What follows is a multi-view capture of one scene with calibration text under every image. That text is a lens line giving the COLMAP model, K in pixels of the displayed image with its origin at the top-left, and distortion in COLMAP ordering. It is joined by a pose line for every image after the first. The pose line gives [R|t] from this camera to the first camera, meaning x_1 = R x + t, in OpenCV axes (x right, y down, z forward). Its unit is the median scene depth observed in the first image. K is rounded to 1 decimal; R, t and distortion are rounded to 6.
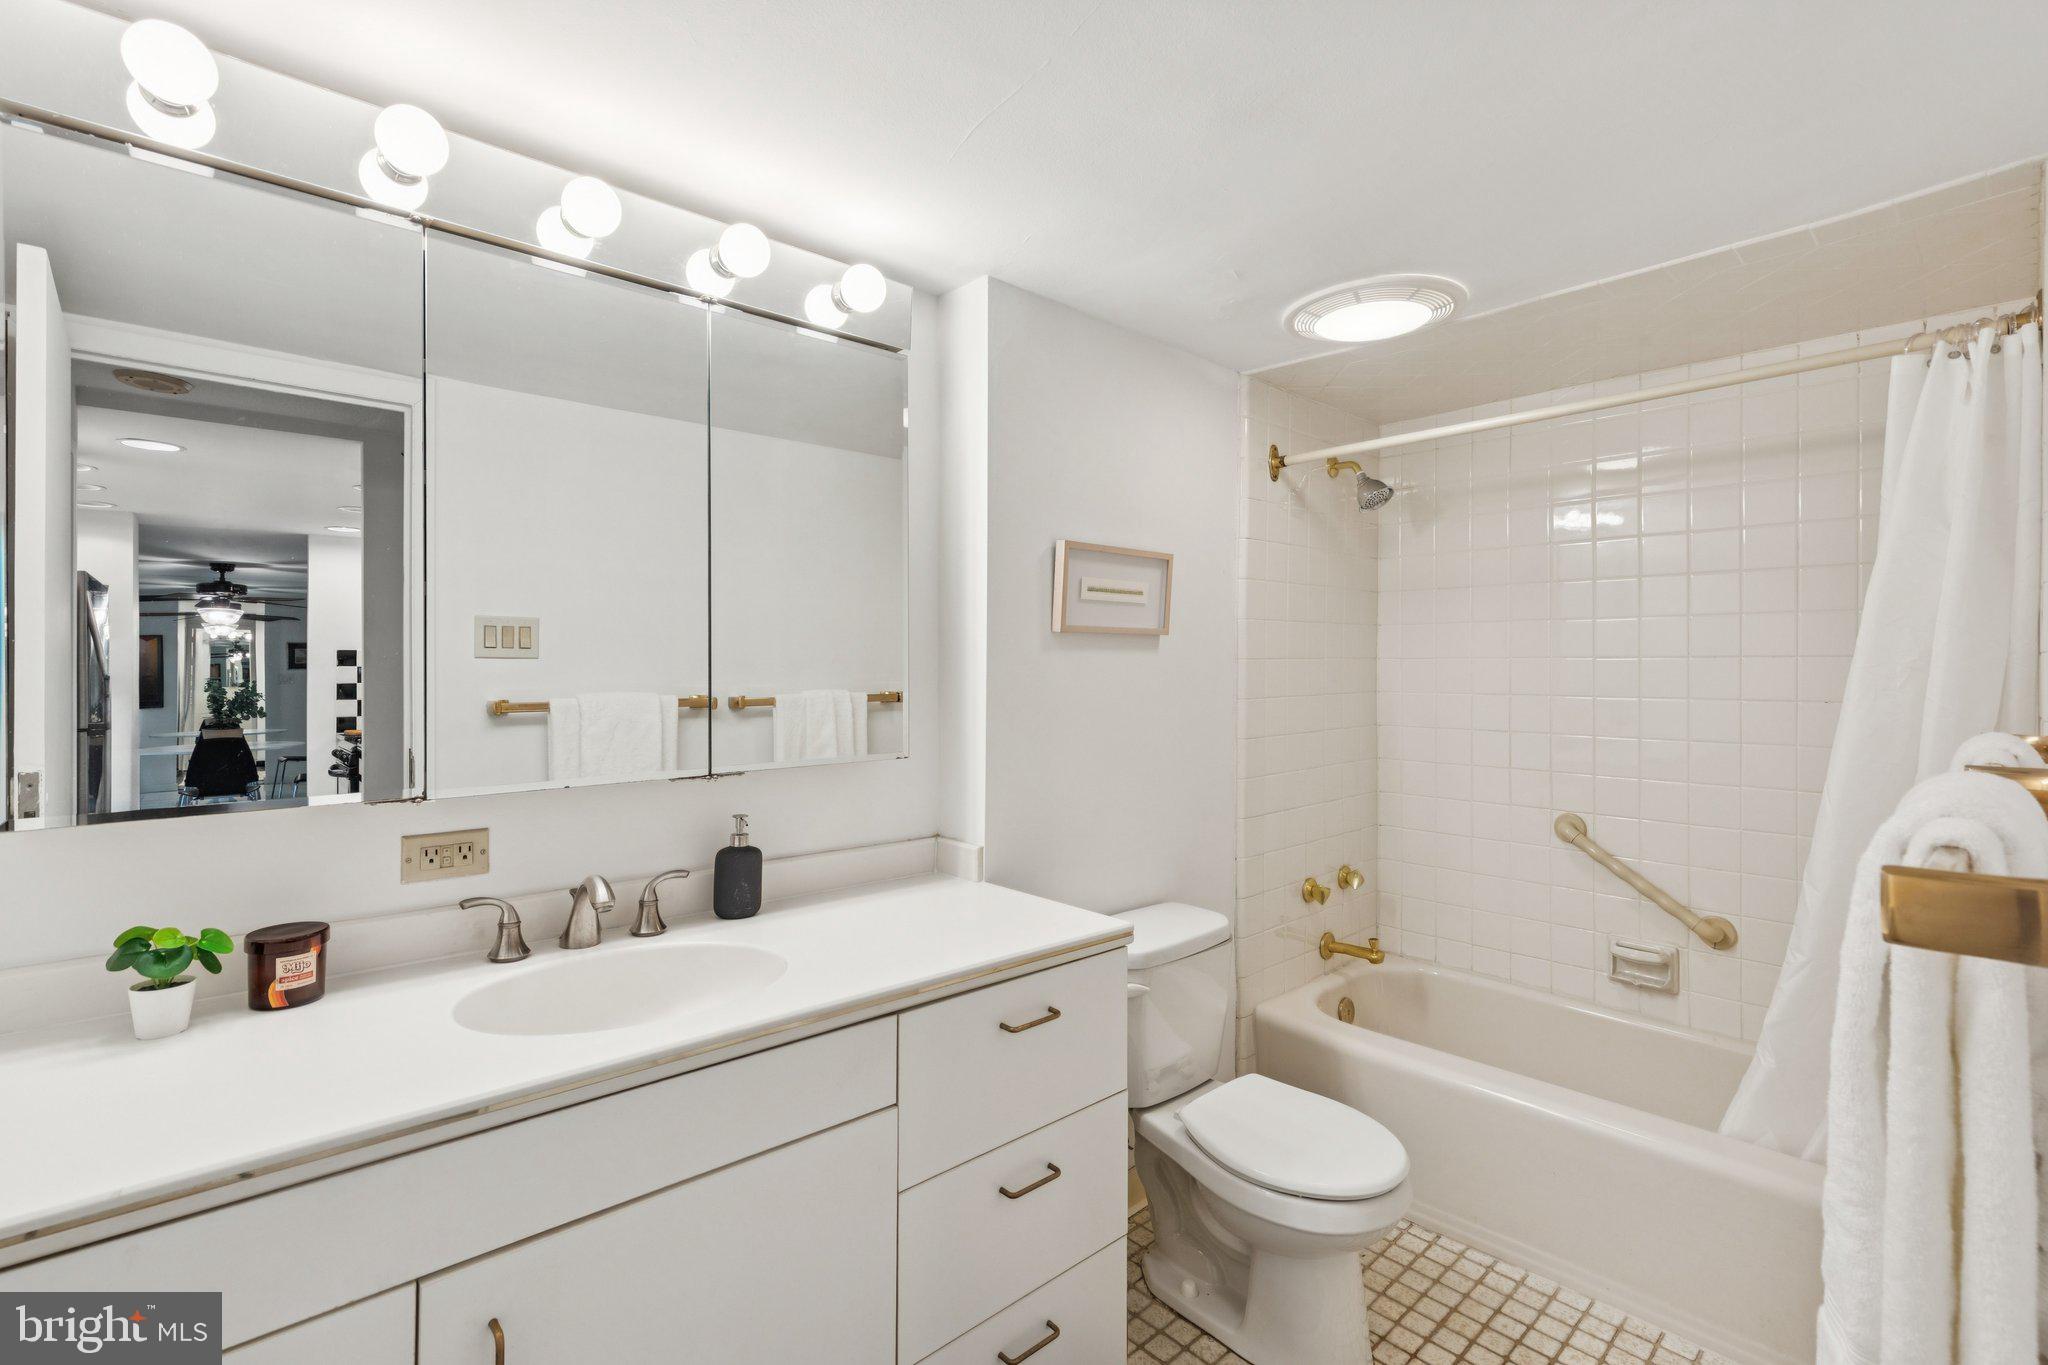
lens RADIAL K [[918.7, 0, 1024.0], [0, 918.7, 682.5], [0, 0, 1]] dist [-0.000260, -0.000038]
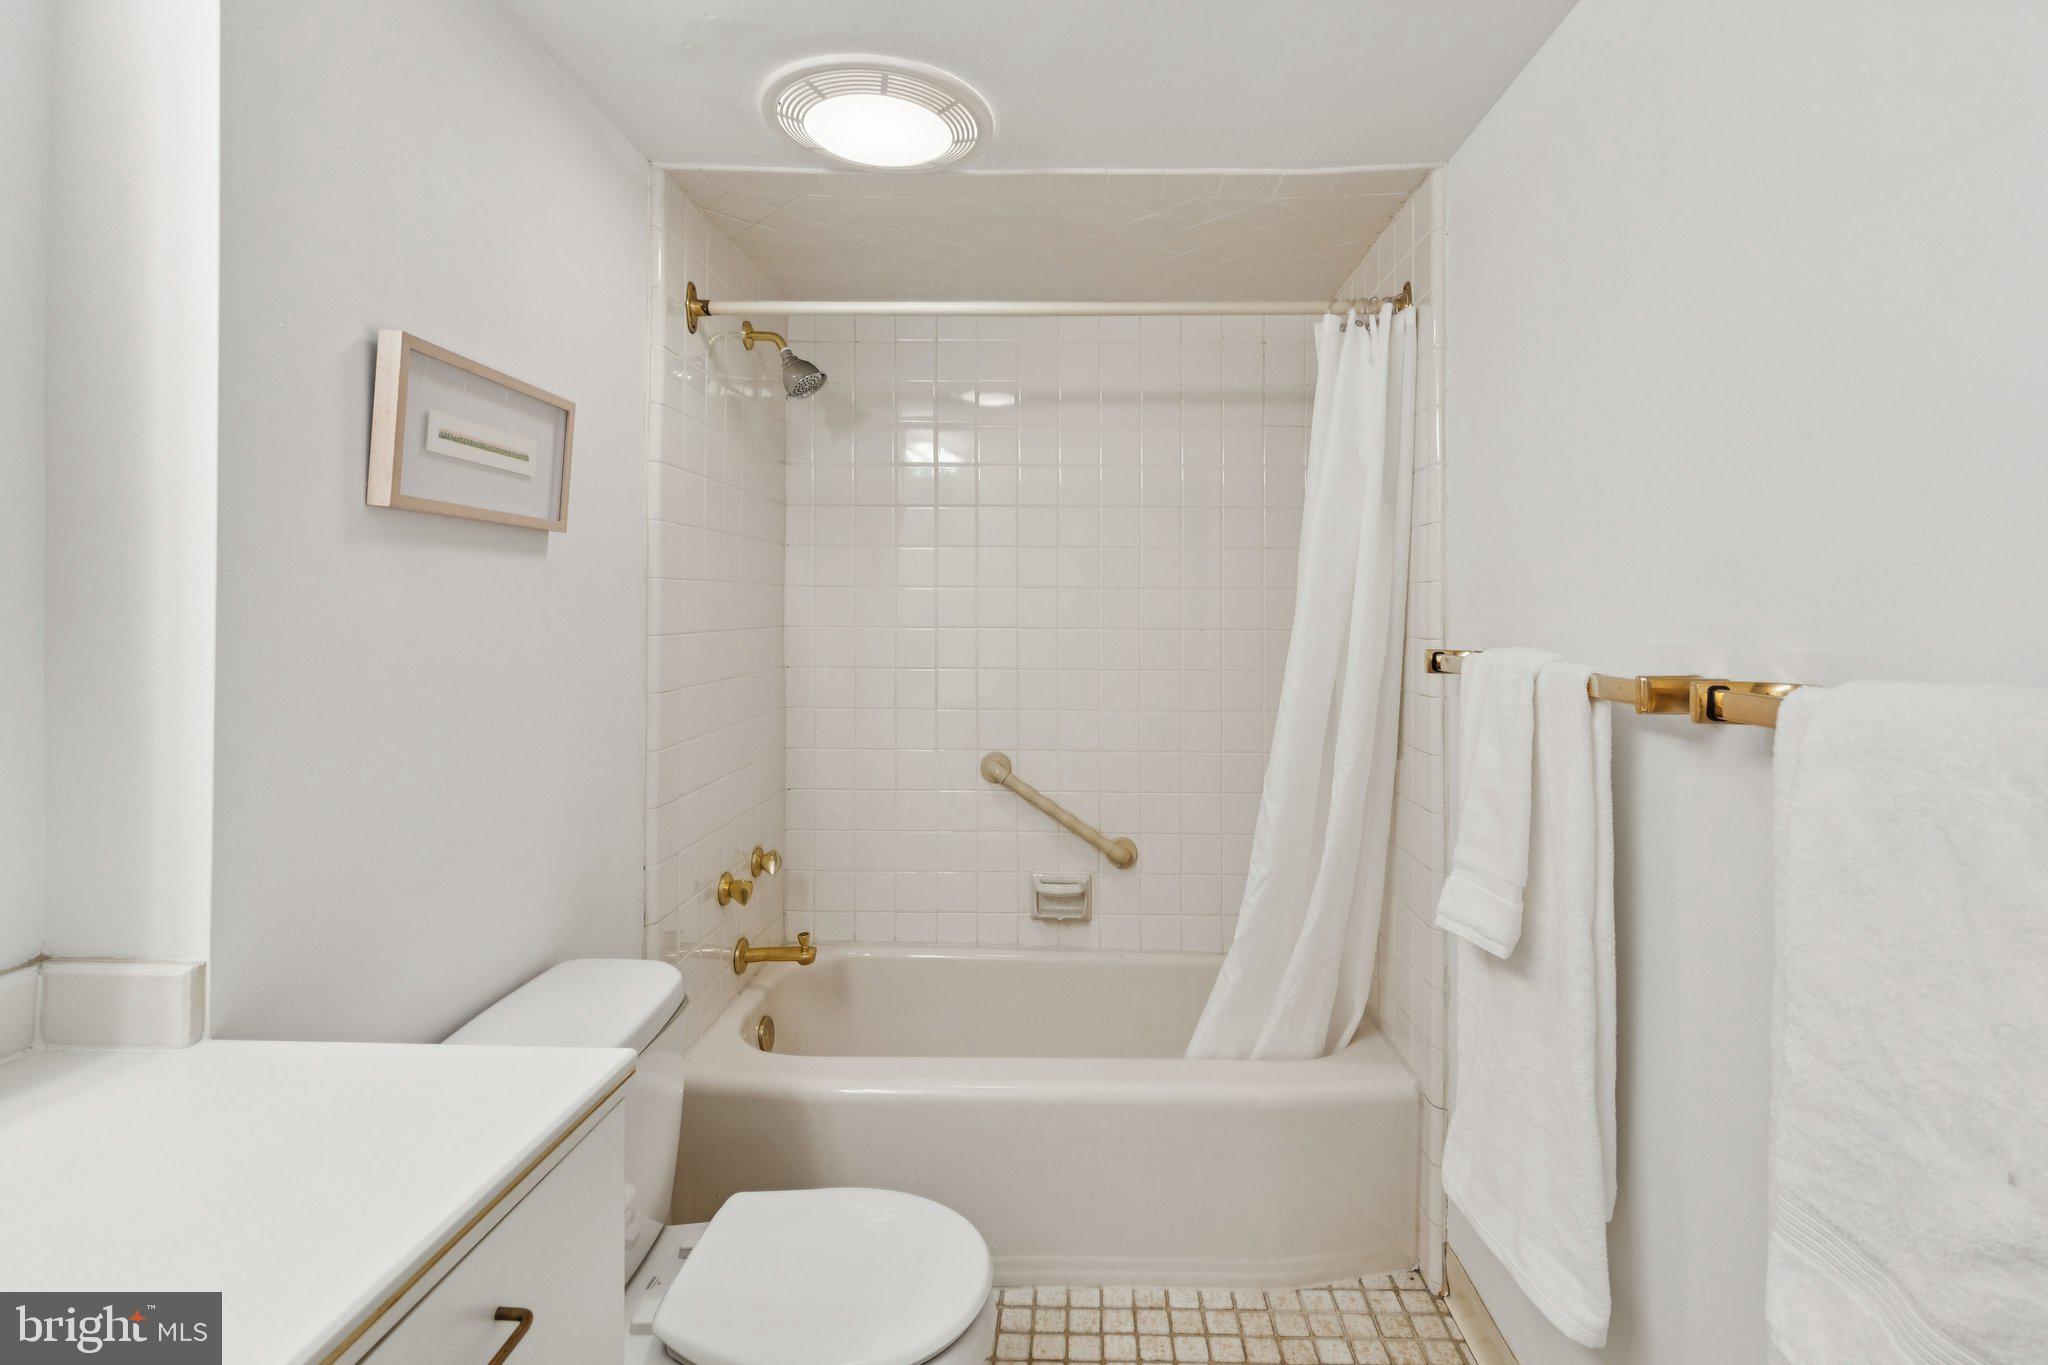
lens RADIAL K [[938.8, 0, 1029.6], [0, 938.8, 619.9], [0, 0, 1]] dist [0.005522, -0.000496]
pose [[0.692243, -0.000474, 0.721665, -0.081191], [0.006190, 0.999967, -0.005281, 0.012294], [-0.721638, 0.008123, 0.692223, 0.317597]]
